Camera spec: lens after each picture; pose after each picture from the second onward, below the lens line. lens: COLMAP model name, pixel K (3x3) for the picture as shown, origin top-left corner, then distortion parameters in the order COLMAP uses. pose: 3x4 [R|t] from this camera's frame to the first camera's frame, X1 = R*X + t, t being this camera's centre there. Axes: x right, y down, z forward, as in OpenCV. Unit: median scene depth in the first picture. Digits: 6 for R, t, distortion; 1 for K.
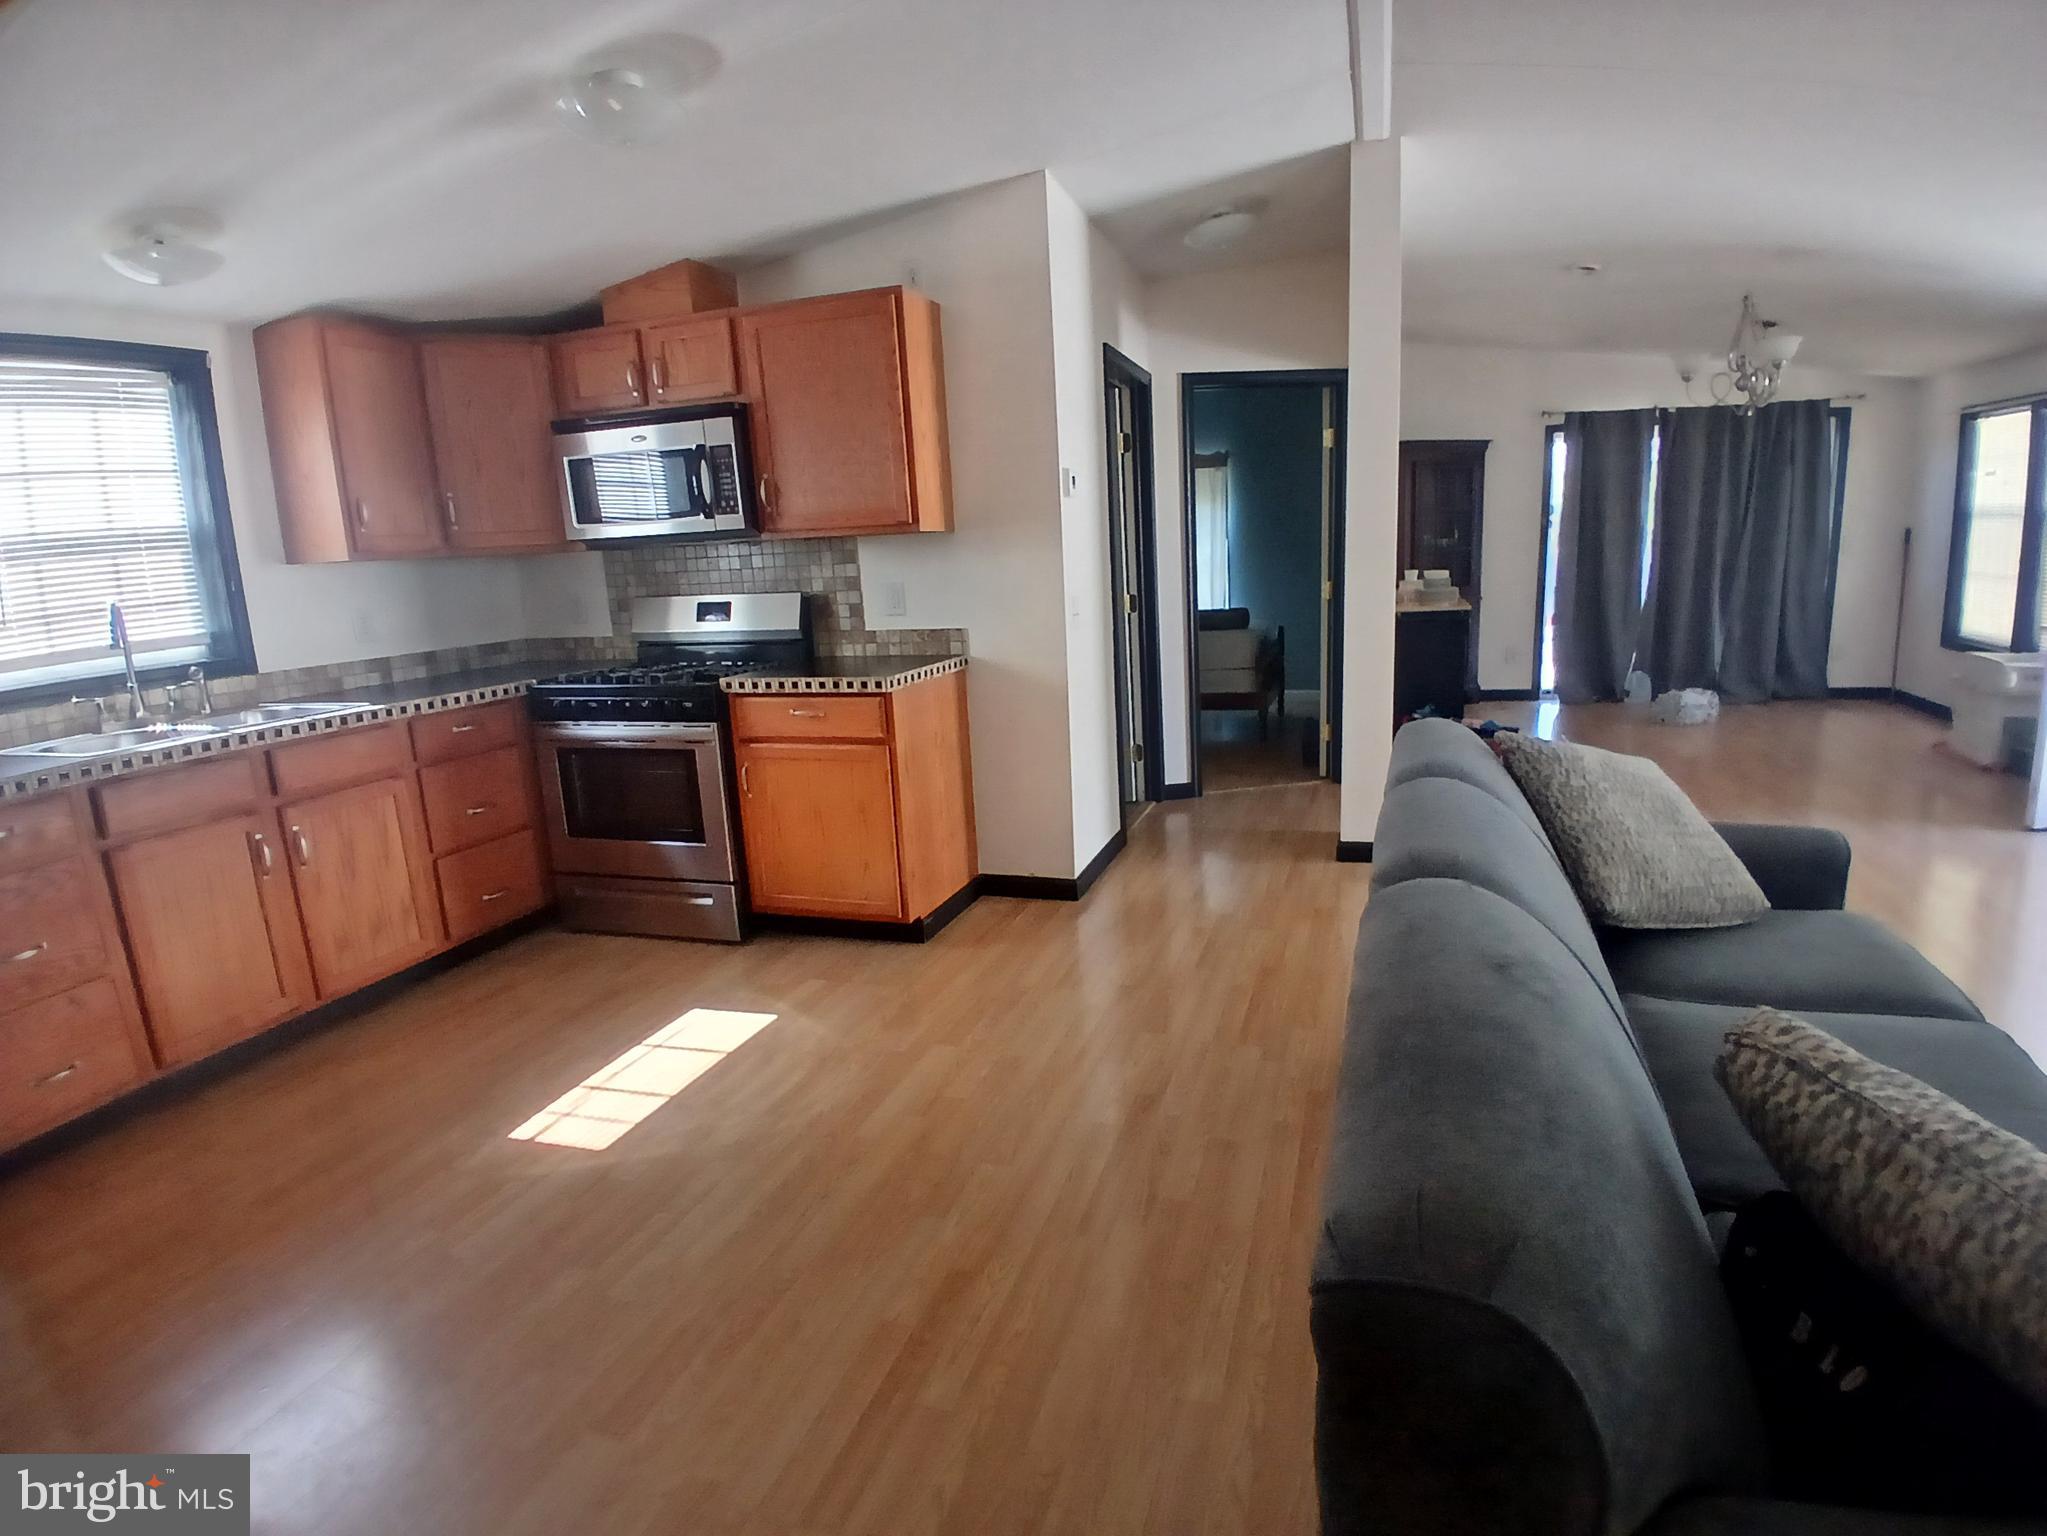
lens RADIAL K [[1028.2, 0, 1061.5], [0, 1028.2, 773.1], [0, 0, 1]] dist [0.009975, -0.052599]
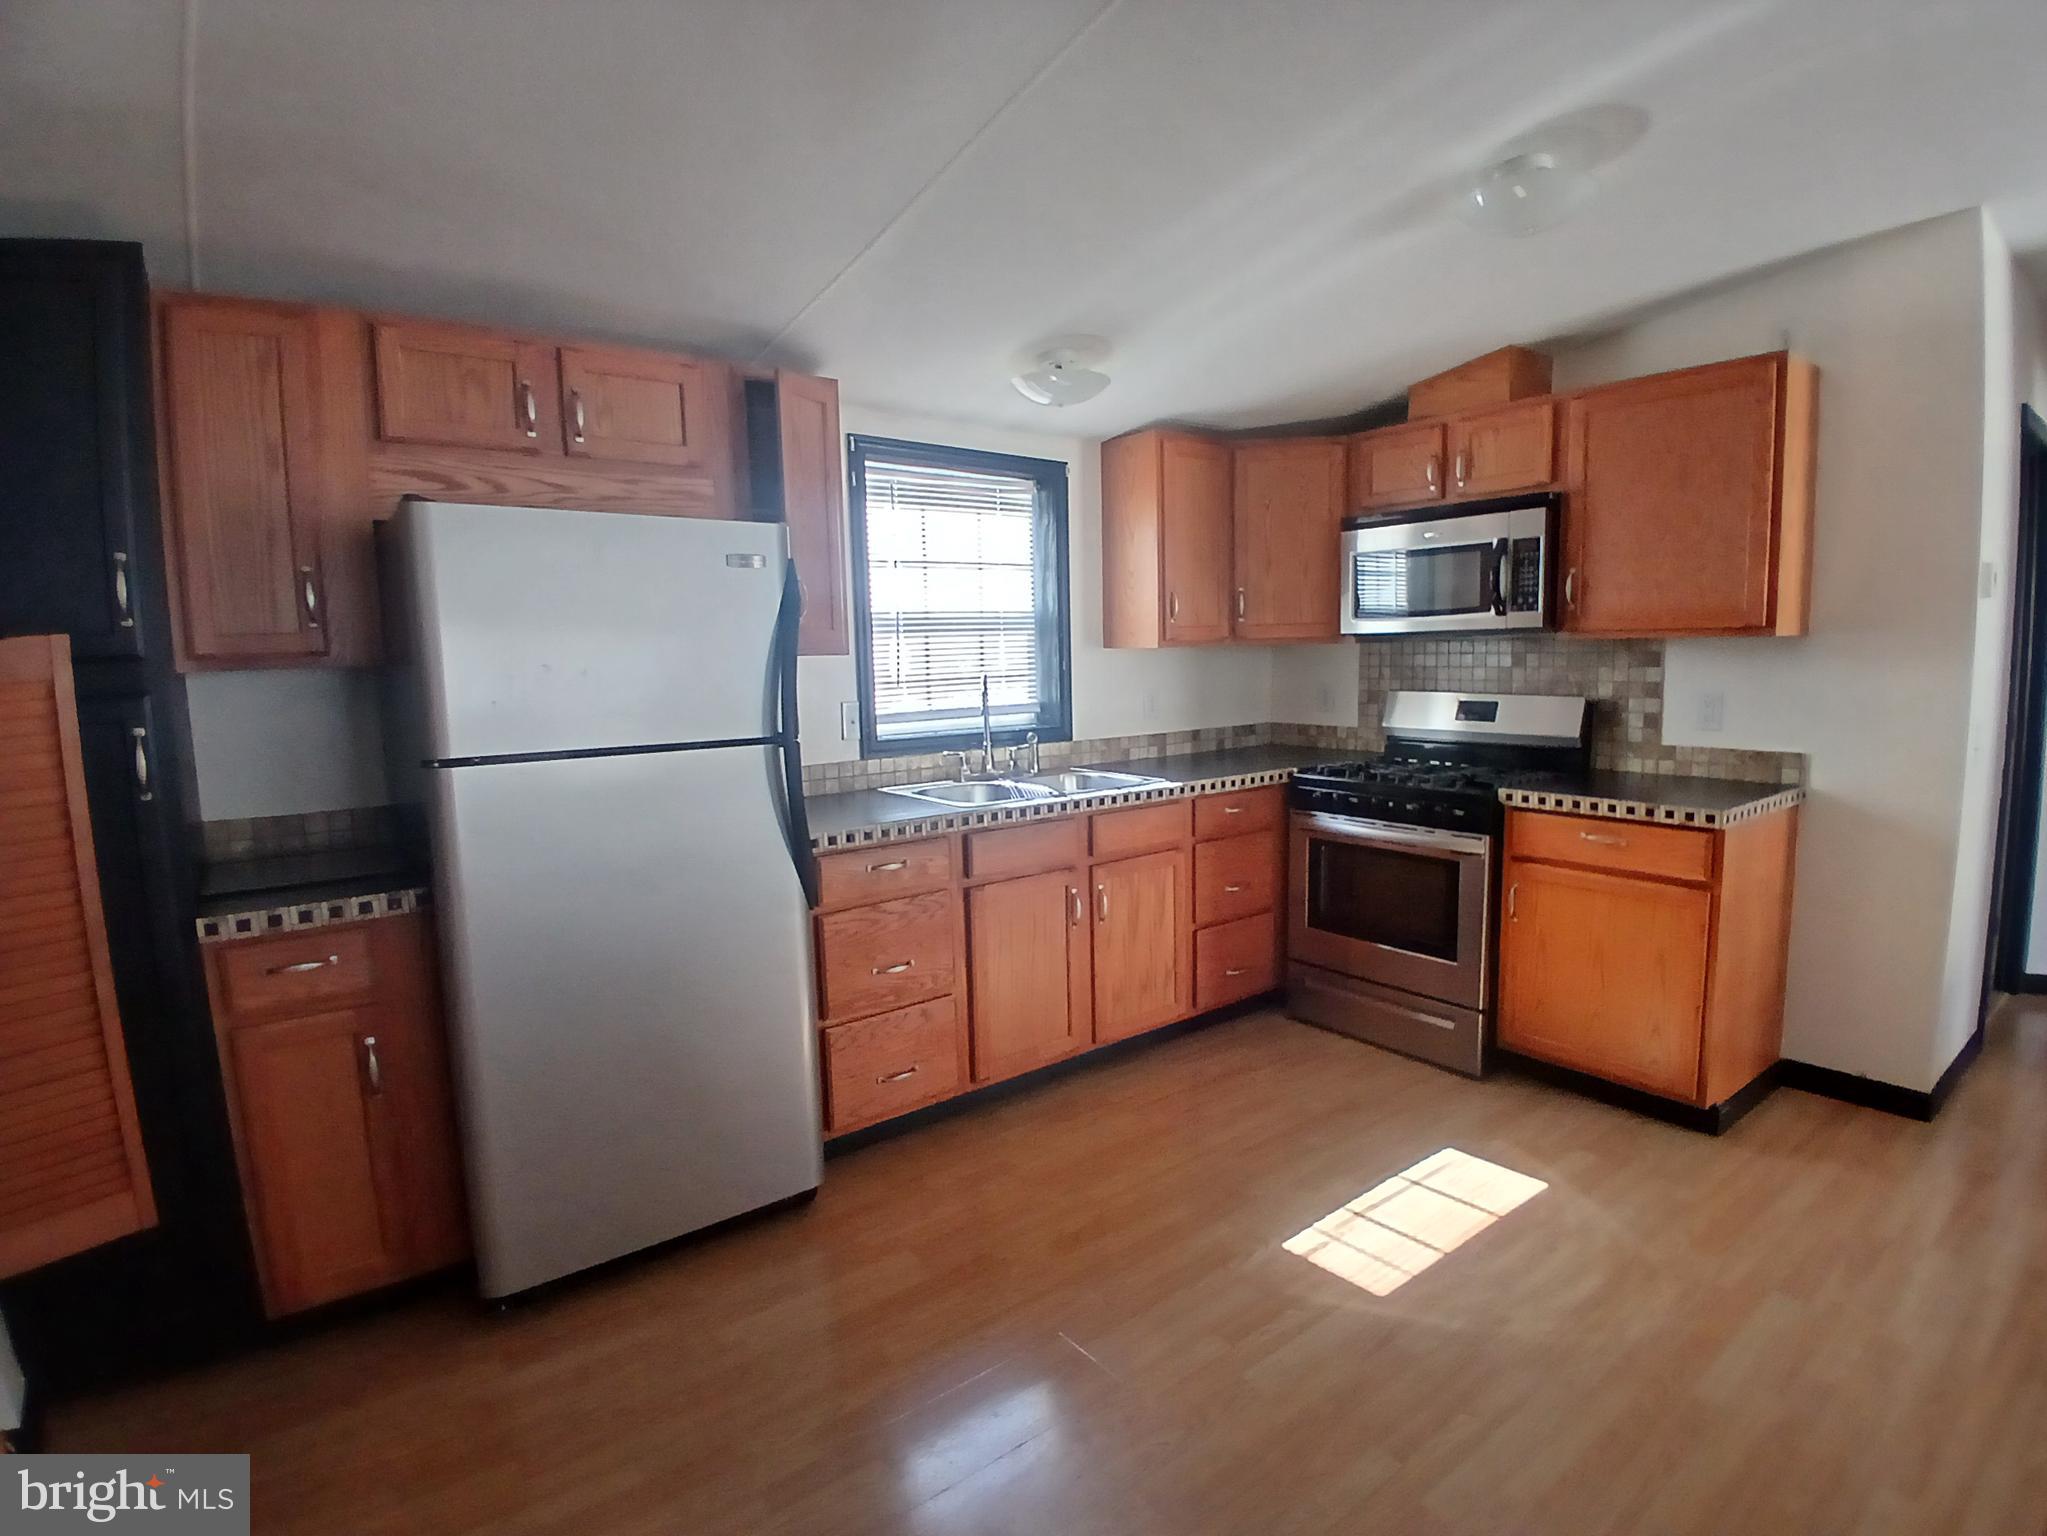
lens RADIAL K [[1028.2, 0, 1061.5], [0, 1028.2, 773.1], [0, 0, 1]] dist [0.009975, -0.052599]
pose [[0.829765, 0.097142, -0.549593, -0.156887], [-0.135802, 0.990282, -0.029996, -0.025491], [0.541338, 0.099525, 0.834894, 0.021151]]
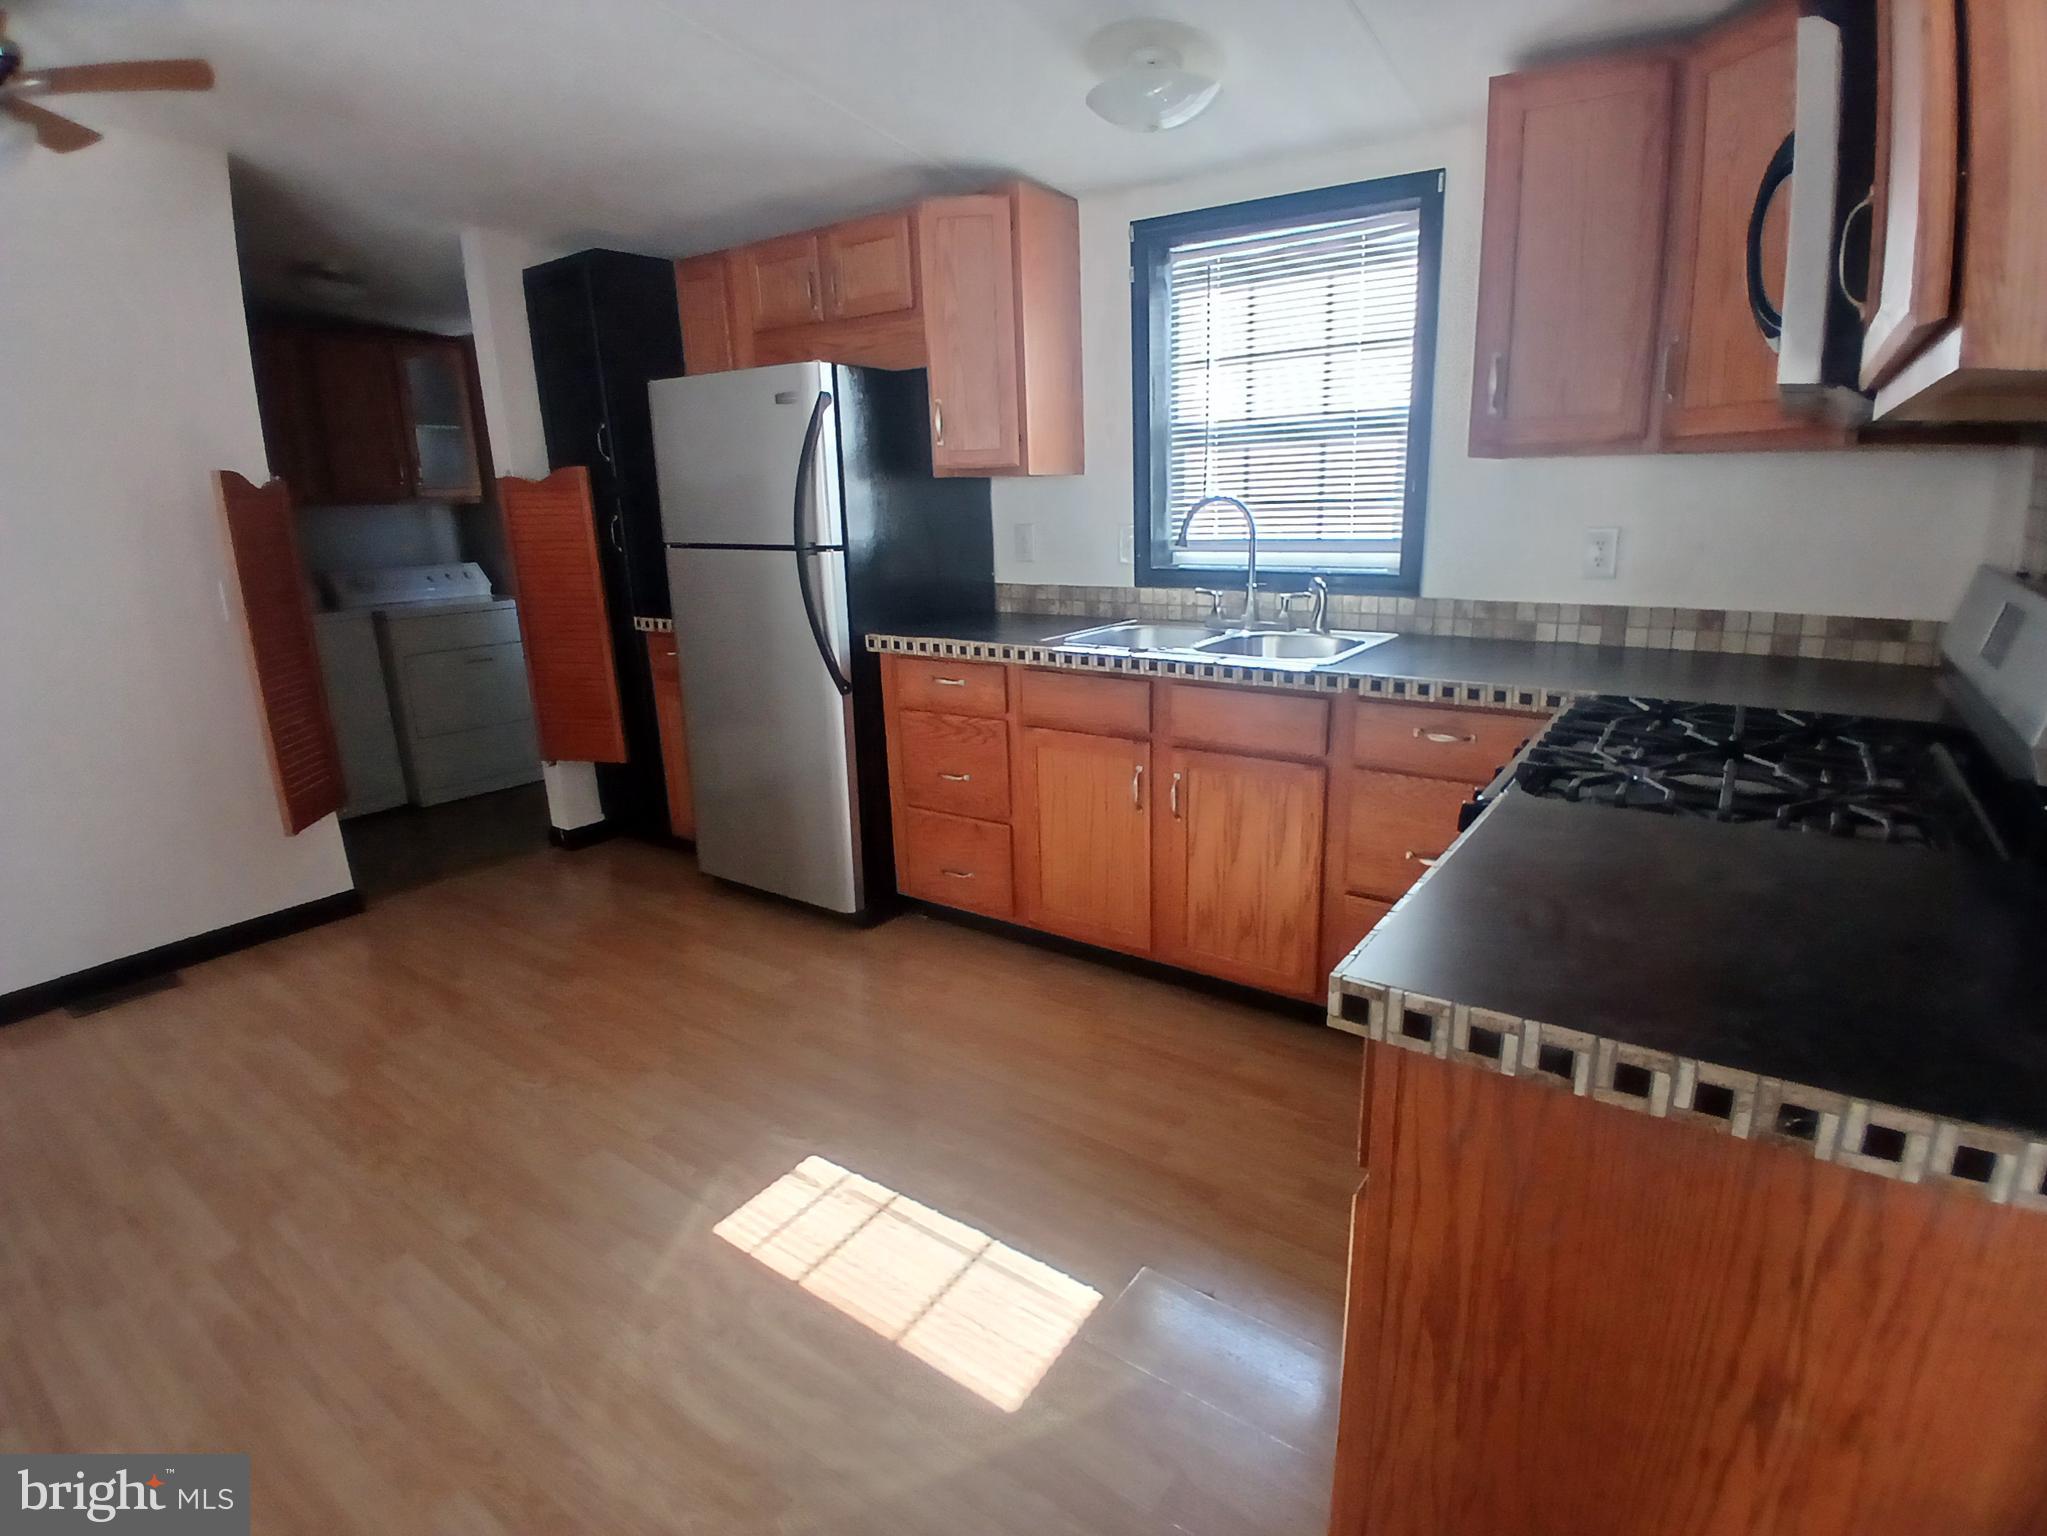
lens RADIAL K [[1028.2, 0, 1061.5], [0, 1028.2, 773.1], [0, 0, 1]] dist [0.009975, -0.052599]
pose [[-0.293813, 0.301018, -0.907228, 0.071261], [-0.165742, 0.918698, 0.358501, -0.215119], [0.941384, 0.255698, -0.220034, 0.944961]]
